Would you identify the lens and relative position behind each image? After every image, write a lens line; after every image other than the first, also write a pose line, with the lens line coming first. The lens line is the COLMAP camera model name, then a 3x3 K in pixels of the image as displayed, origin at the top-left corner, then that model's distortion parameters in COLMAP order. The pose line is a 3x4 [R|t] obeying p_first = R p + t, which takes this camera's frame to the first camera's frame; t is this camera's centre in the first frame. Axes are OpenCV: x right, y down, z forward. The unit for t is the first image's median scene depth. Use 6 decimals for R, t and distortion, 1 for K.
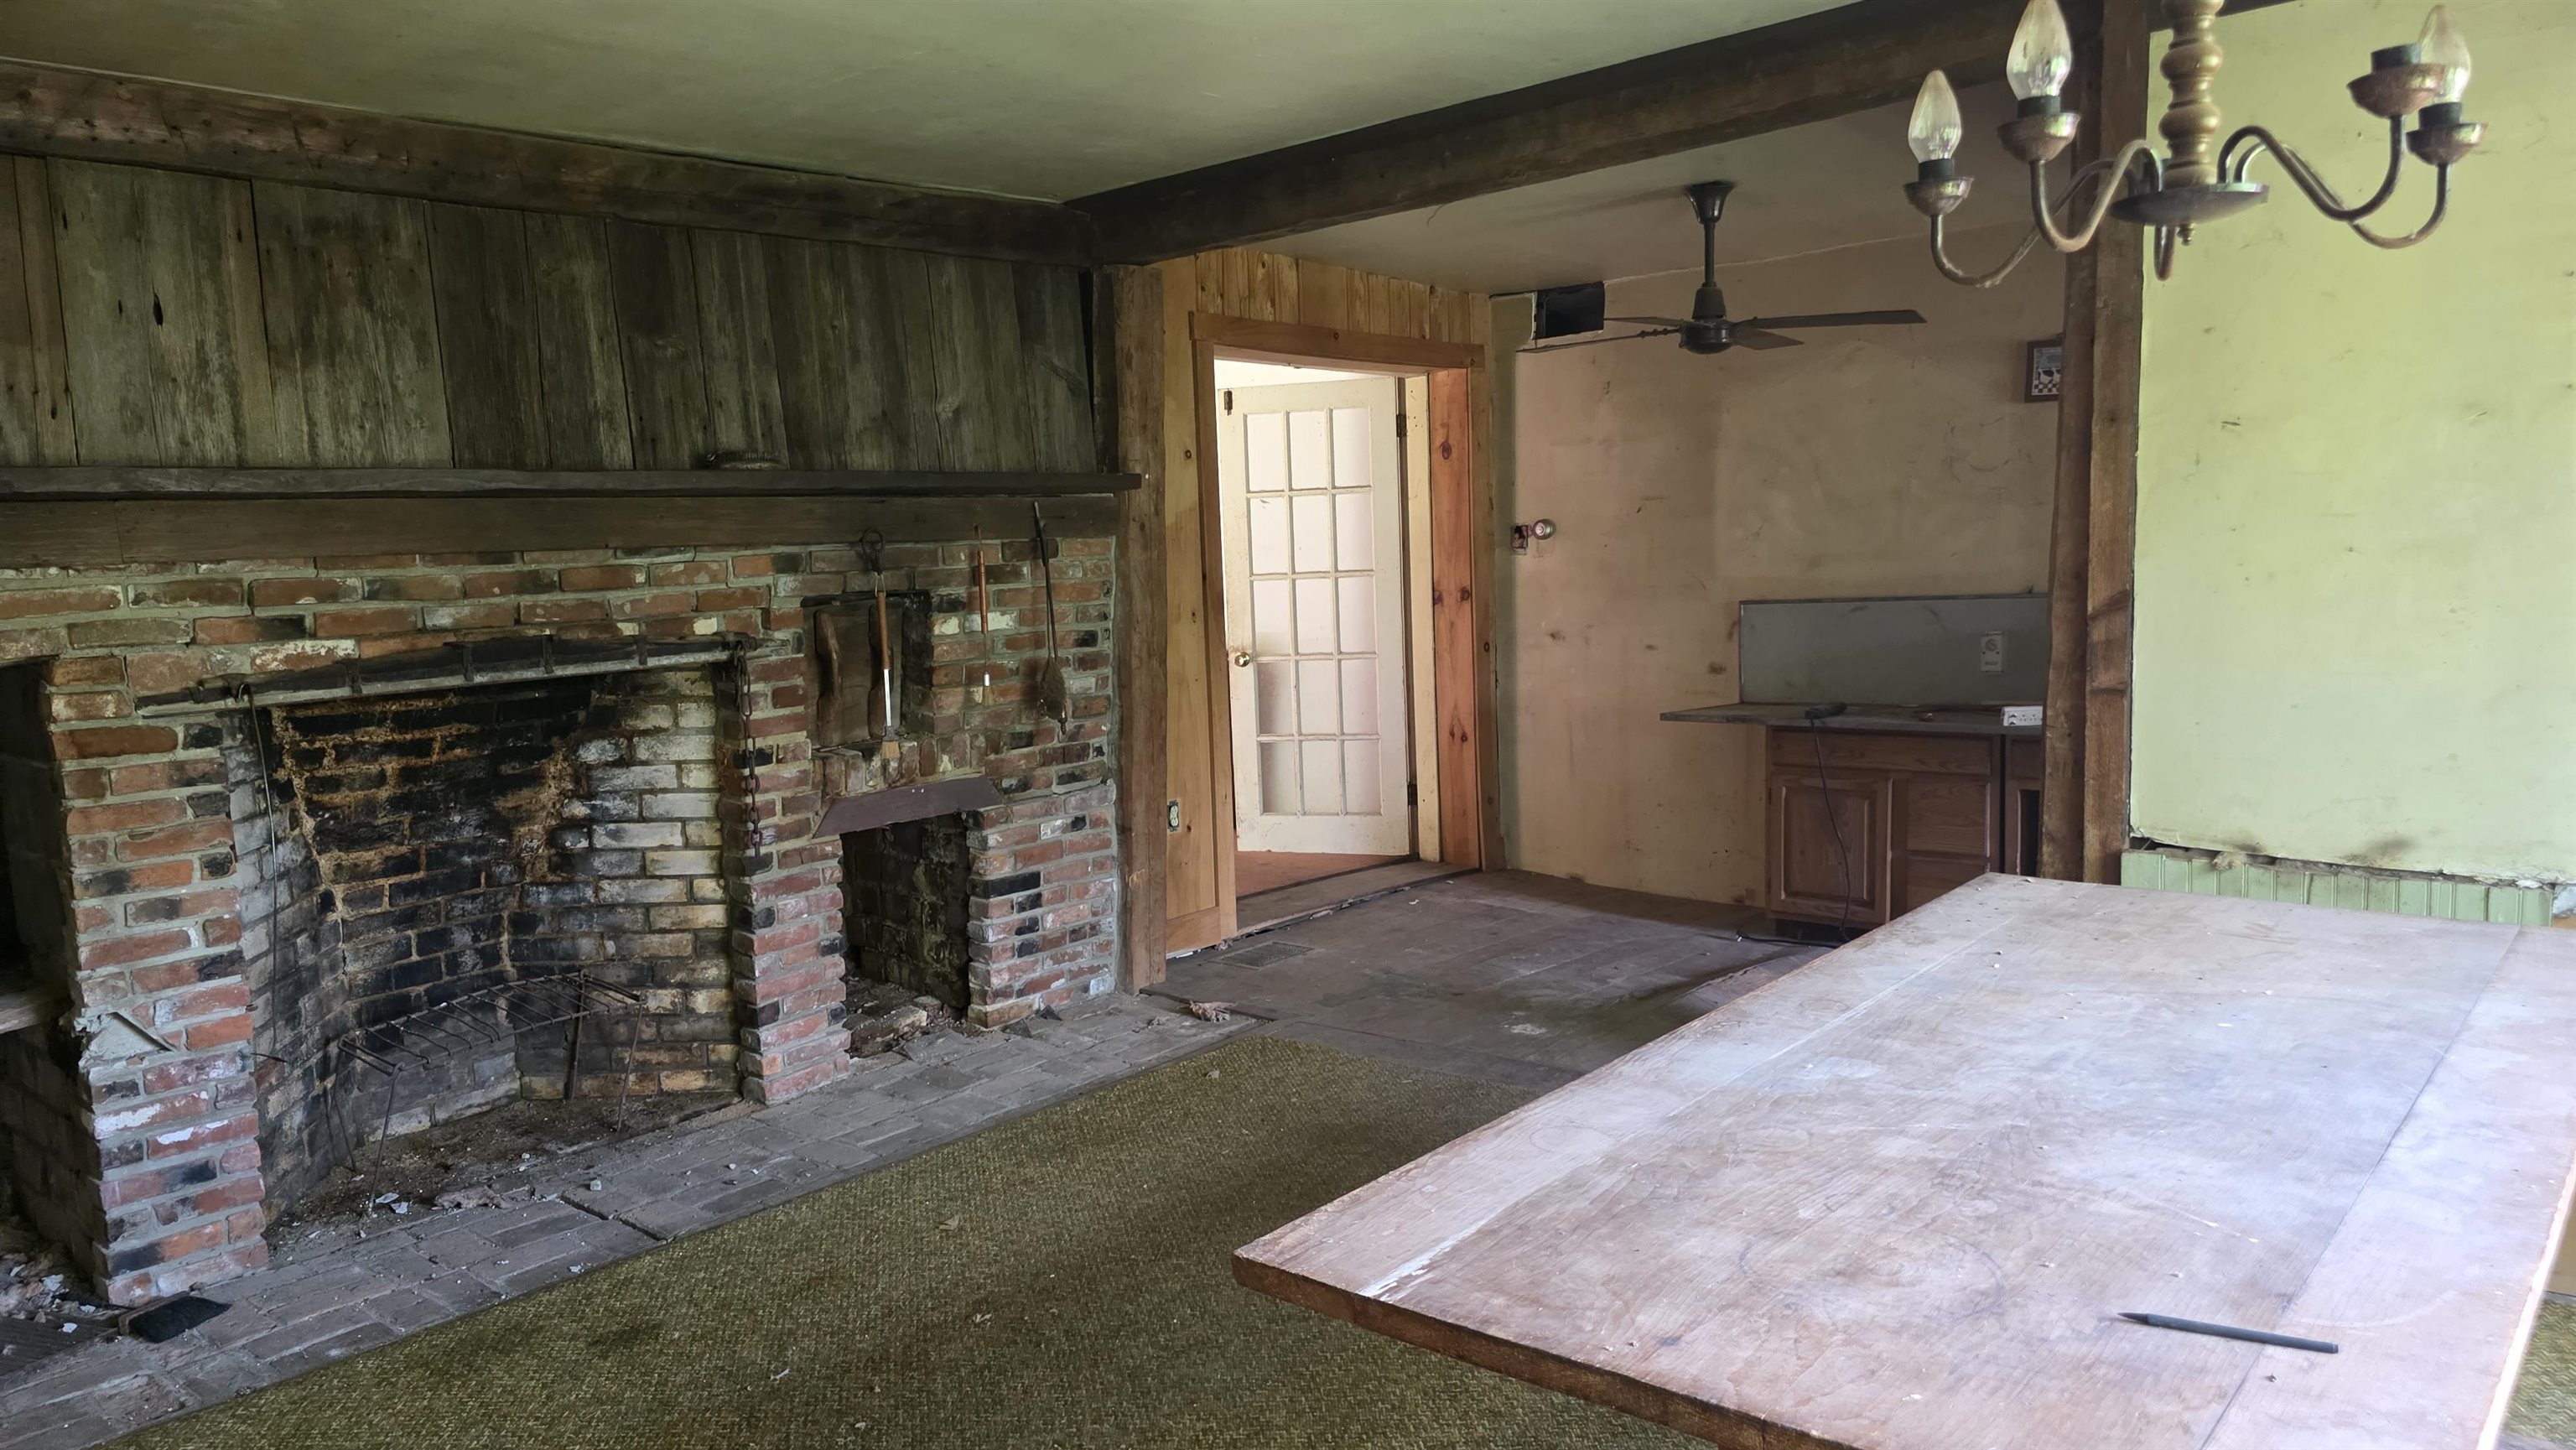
lens RADIAL K [[1753.8, 0, 1278.3], [0, 1753.8, 734.2], [0, 0, 1]] dist [0.134737, -0.169990]
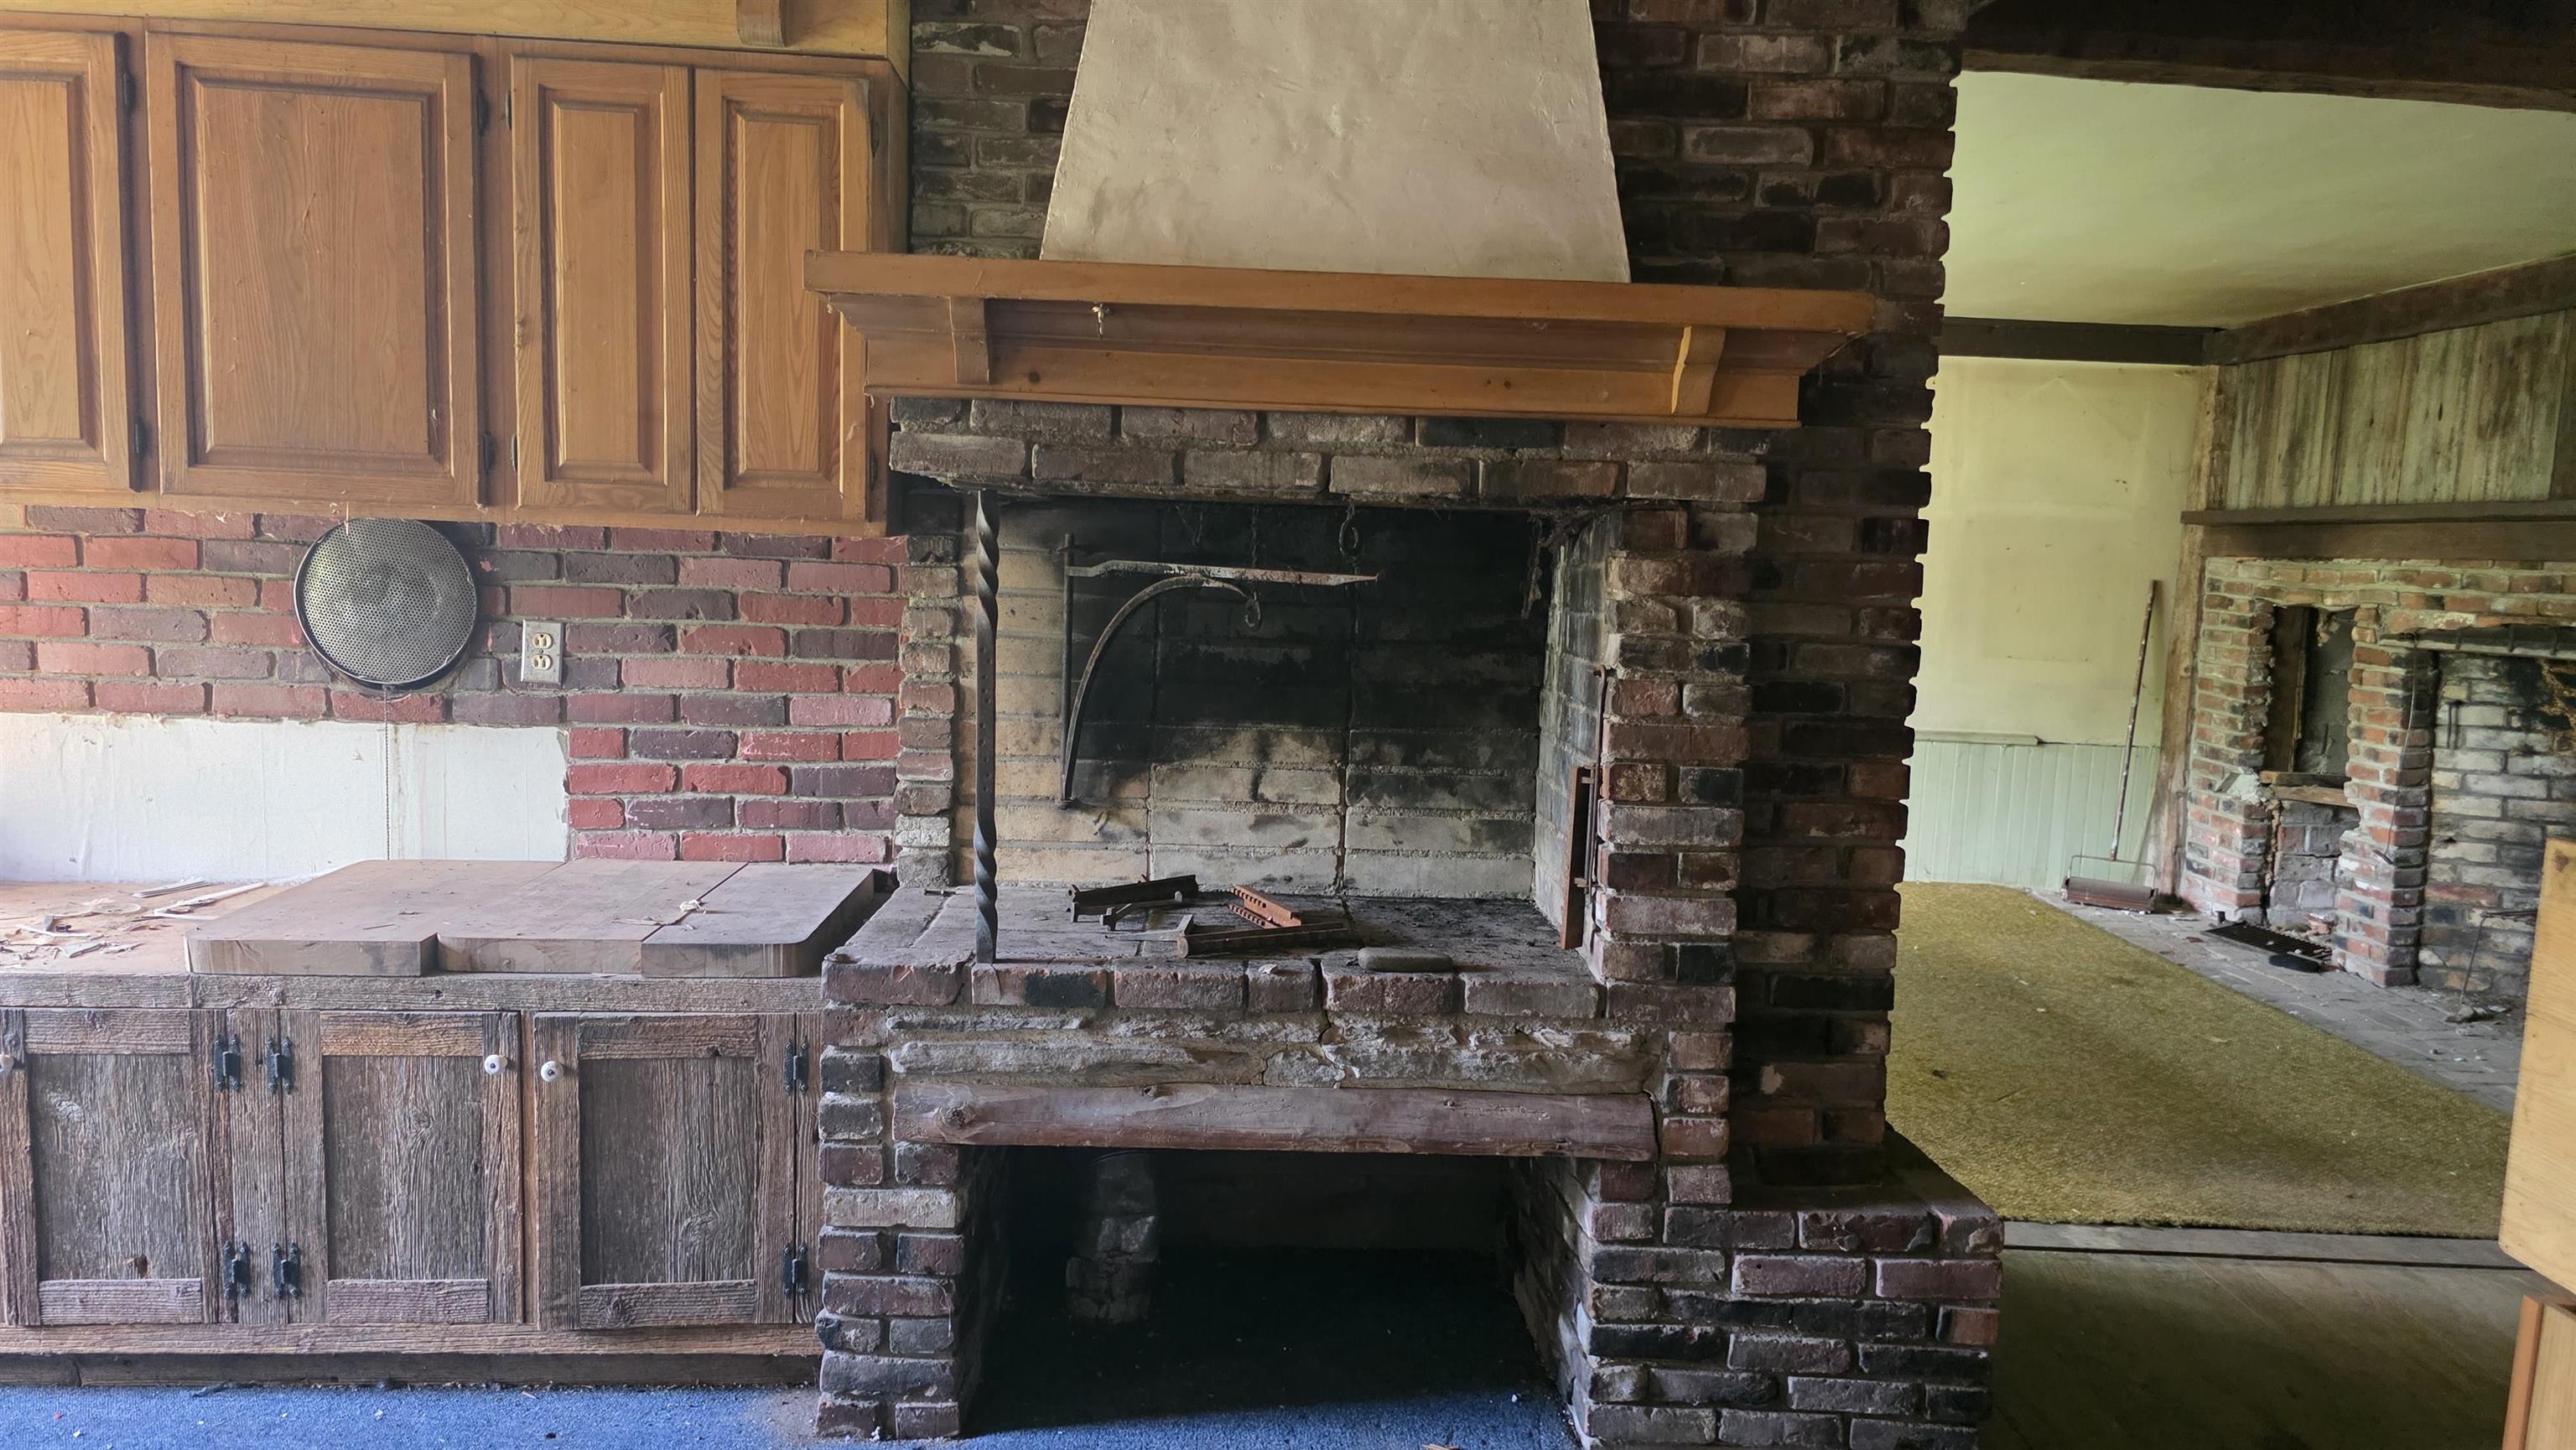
lens RADIAL K [[1764.3, 0, 1218.7], [0, 1764.3, 694.2], [0, 0, 1]] dist [0.053486, -0.056169]
pose [[-0.753857, 0.069958, -0.653303, 1.067156], [-0.079277, 0.977366, 0.196138, -0.166659], [0.652238, 0.199652, -0.731249, 1.193243]]
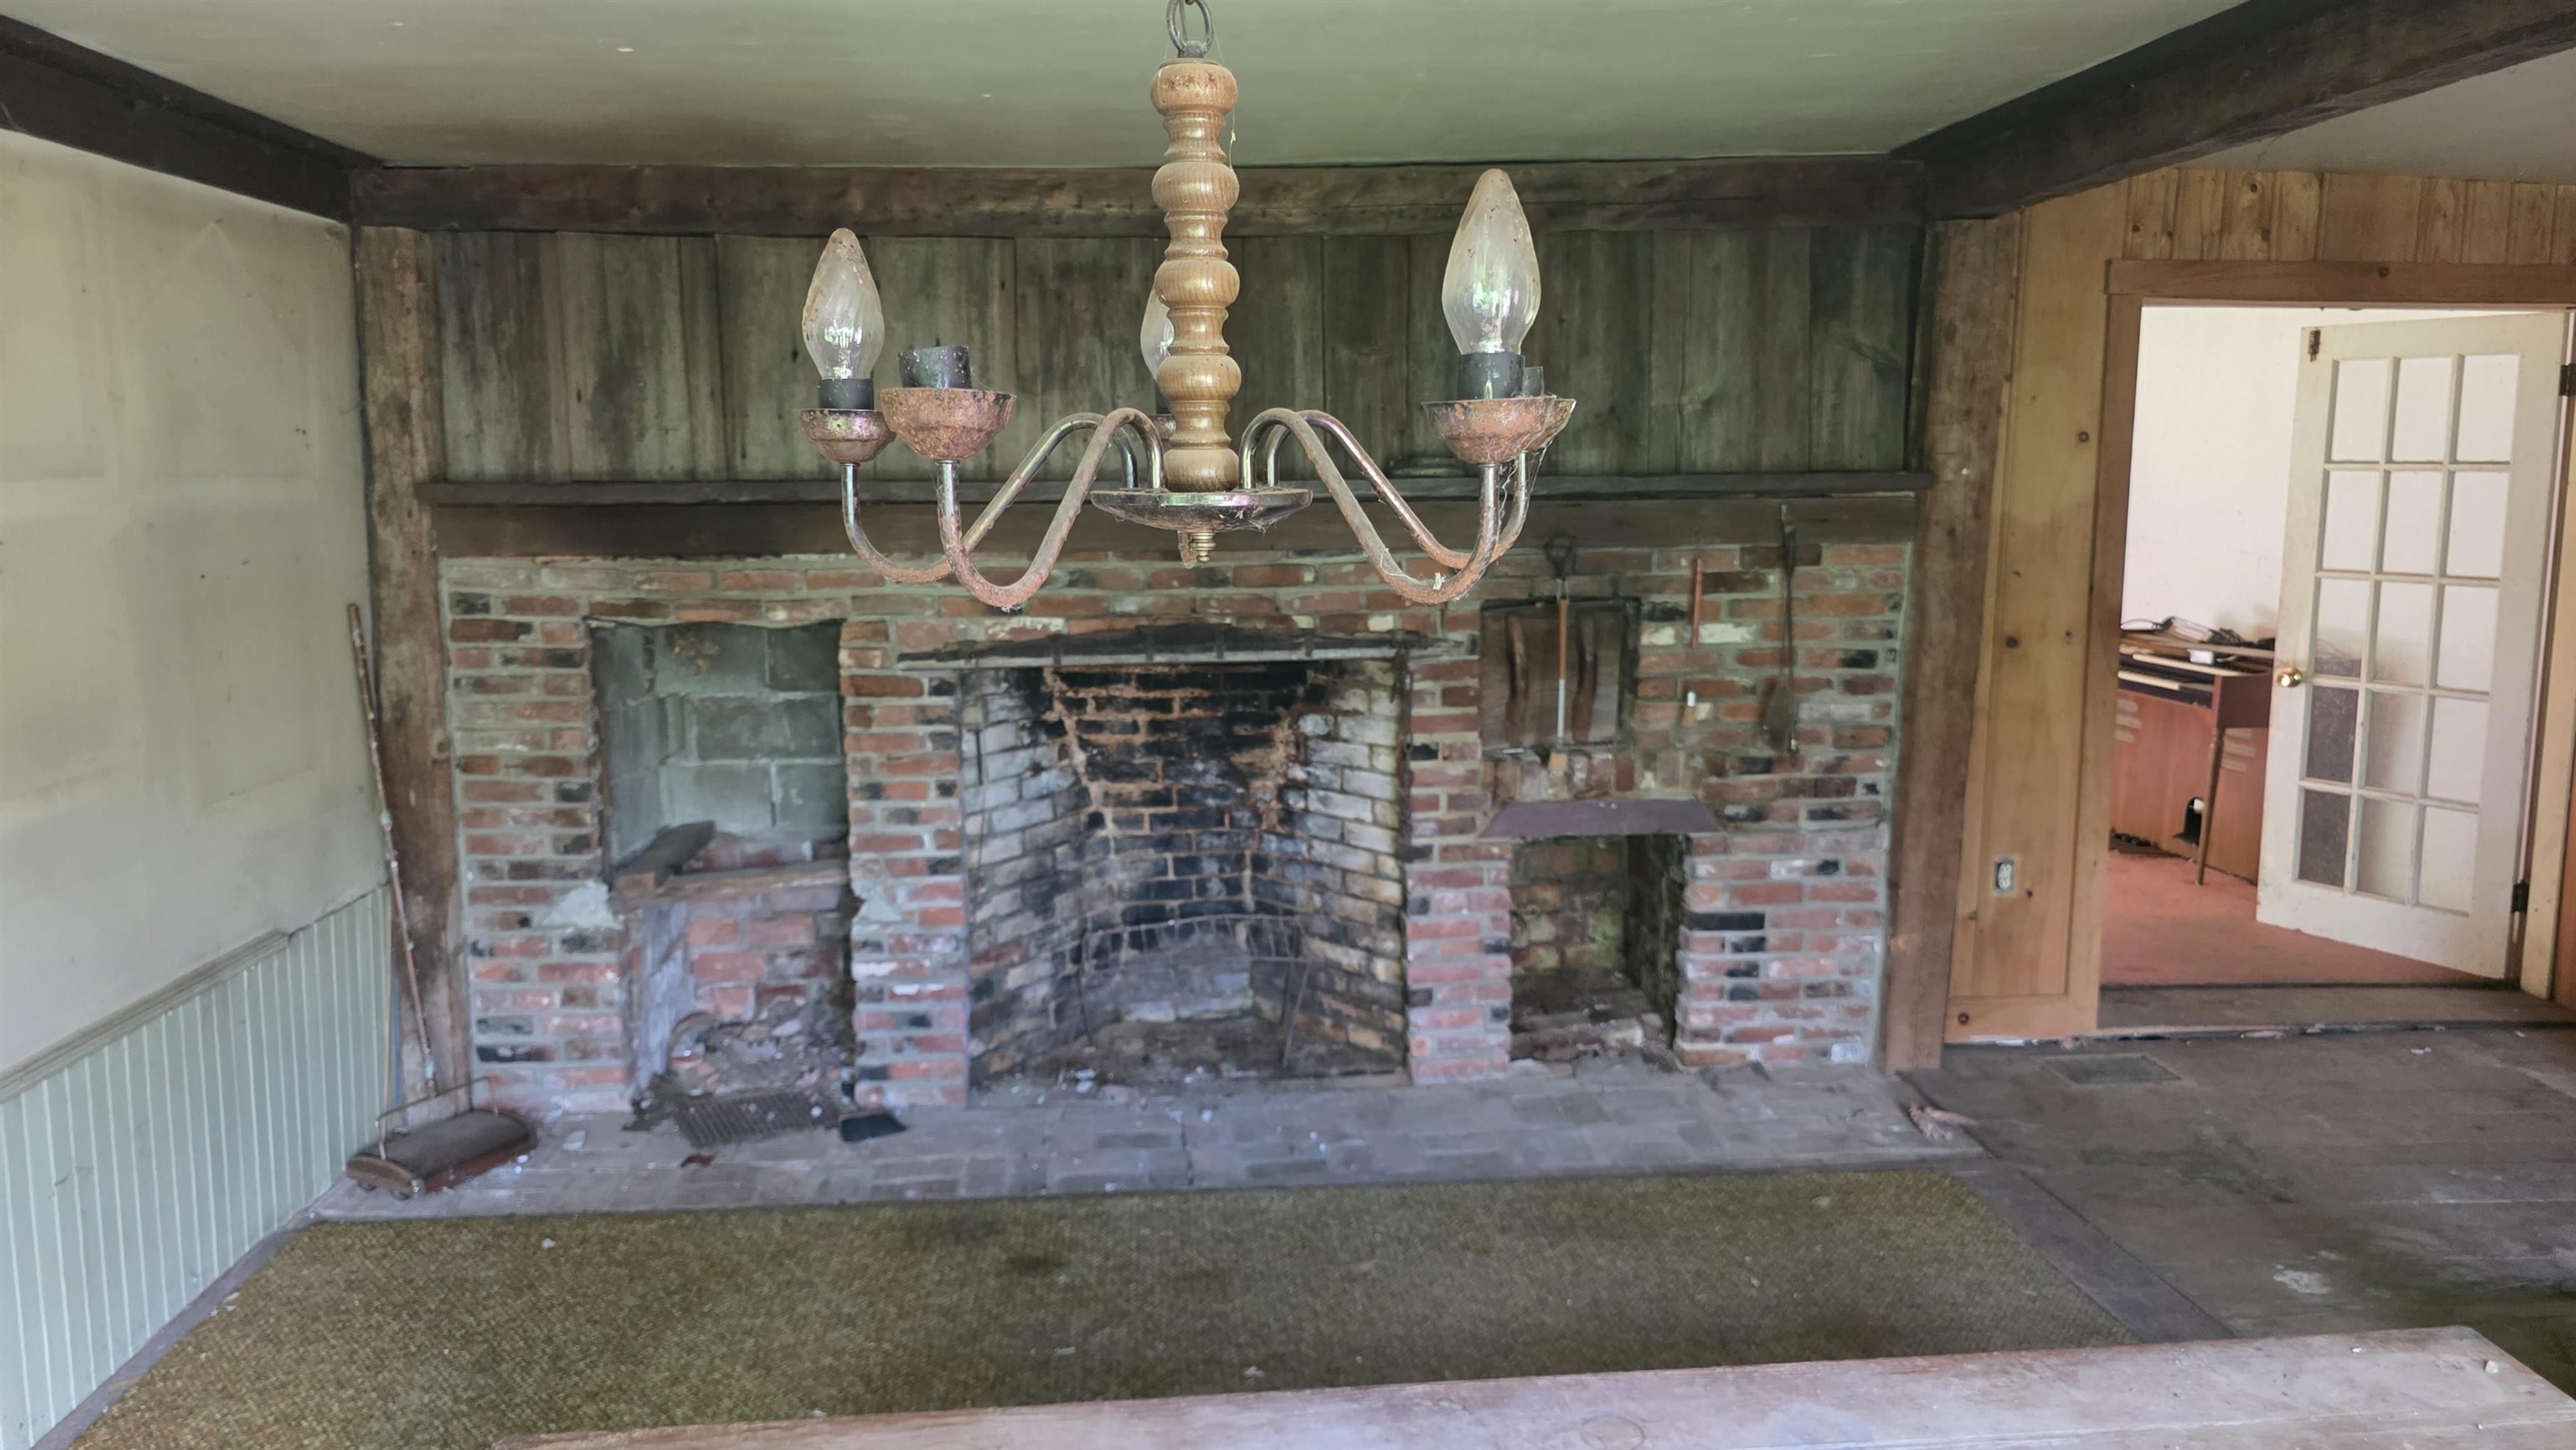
lens RADIAL K [[1761.9, 0, 1273.8], [0, 1761.9, 704.1], [0, 0, 1]] dist [0.094222, -0.100473]
pose [[0.715216, 0.137248, -0.685295, 0.338778], [-0.100941, 0.990533, 0.093032, -0.100428], [0.691576, 0.002636, 0.722299, 0.203685]]
